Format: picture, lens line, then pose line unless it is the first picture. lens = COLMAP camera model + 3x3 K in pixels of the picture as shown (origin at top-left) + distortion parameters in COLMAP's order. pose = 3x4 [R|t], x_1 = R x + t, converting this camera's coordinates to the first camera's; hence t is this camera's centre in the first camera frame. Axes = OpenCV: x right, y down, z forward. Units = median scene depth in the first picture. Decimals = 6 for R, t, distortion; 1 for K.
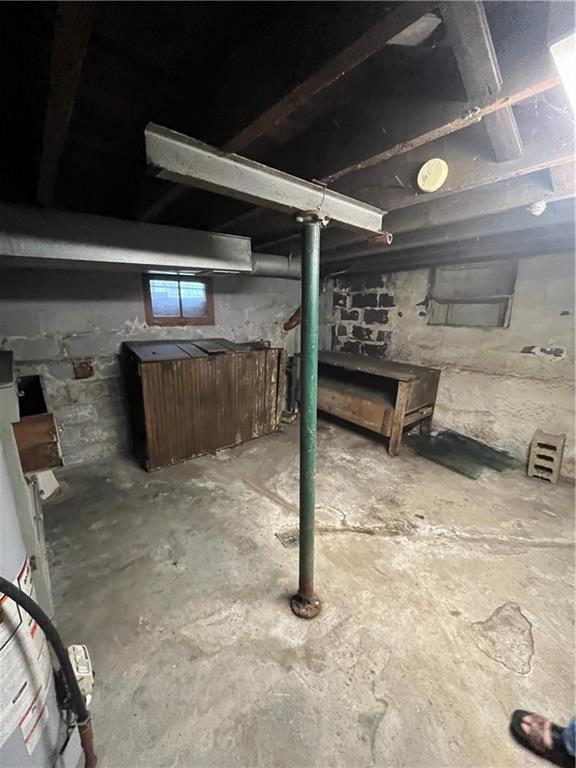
lens RADIAL K [[311.9, 0, 283.3], [0, 311.9, 380.9], [0, 0, 1]] dist [-0.003588, 0.000172]
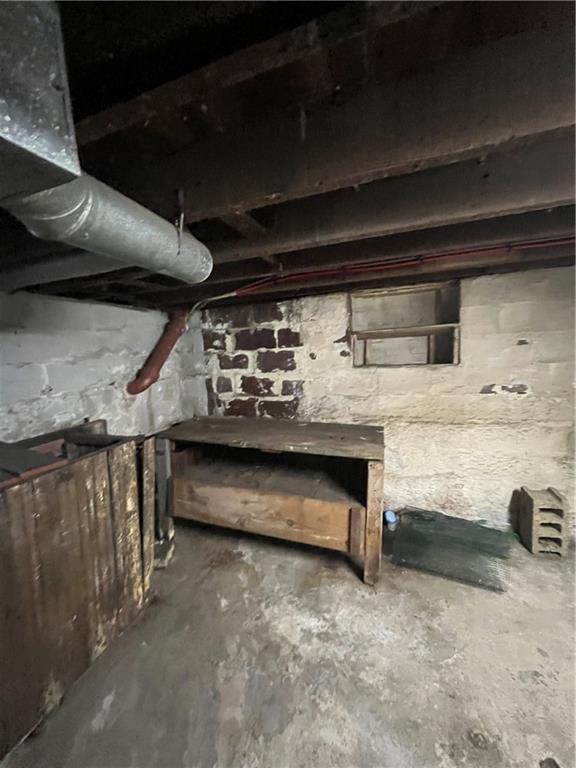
lens RADIAL K [[311.9, 0, 283.3], [0, 311.9, 380.9], [0, 0, 1]] dist [-0.003588, 0.000172]
pose [[0.849309, -0.096166, 0.519063, -0.060442], [0.168121, 0.981344, -0.093274, -0.103371], [-0.500409, 0.166484, 0.849632, 0.441896]]
